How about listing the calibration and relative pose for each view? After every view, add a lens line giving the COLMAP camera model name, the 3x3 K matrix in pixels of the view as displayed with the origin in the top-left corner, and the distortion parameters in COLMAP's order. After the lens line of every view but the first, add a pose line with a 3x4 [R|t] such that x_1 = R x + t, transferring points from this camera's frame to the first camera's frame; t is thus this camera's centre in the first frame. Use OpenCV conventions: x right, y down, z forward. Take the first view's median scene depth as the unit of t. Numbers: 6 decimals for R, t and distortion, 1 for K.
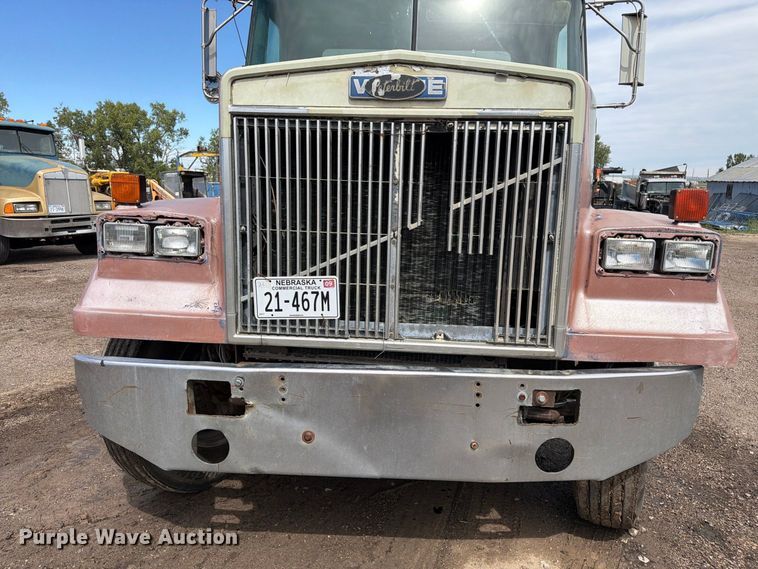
lens RADIAL K [[543.8, 0, 384.3], [0, 543.8, 282.7], [0, 0, 1]] dist [0.013858, -0.005185]
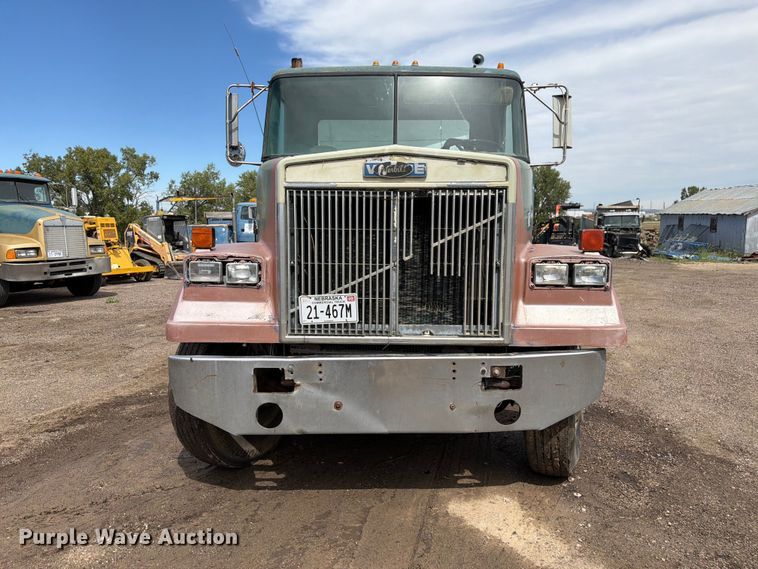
lens RADIAL K [[539.8, 0, 375.8], [0, 539.8, 282.9], [0, 0, 1]] dist [0.060184, -0.074628]
pose [[0.998912, -0.024987, 0.039379, -0.089057], [0.027588, 0.997375, -0.066951, 0.057881], [-0.037602, 0.067965, 0.996979, -0.459810]]
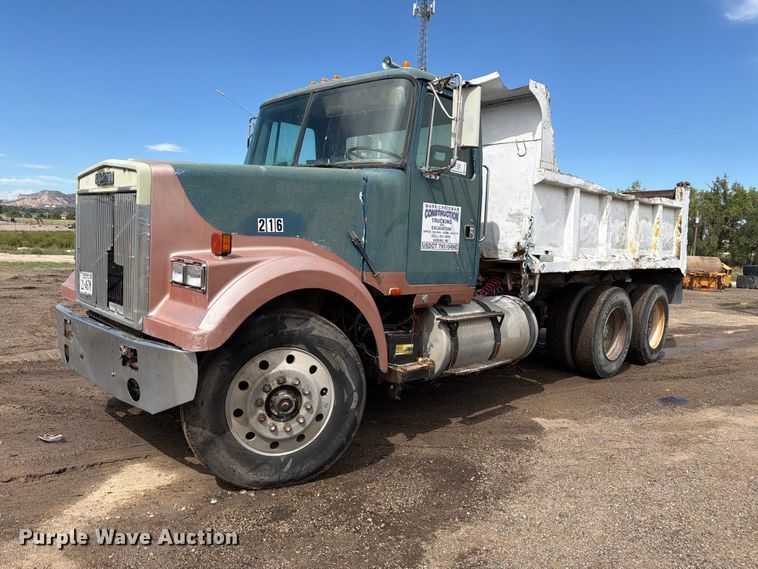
lens RADIAL K [[543.8, 0, 384.3], [0, 543.8, 282.7], [0, 0, 1]] dist [0.013858, -0.005185]
pose [[0.749912, 0.079270, -0.656771, 1.924167], [-0.153088, 0.986641, -0.055715, -0.027397], [0.643581, 0.142325, 0.752029, 0.195997]]
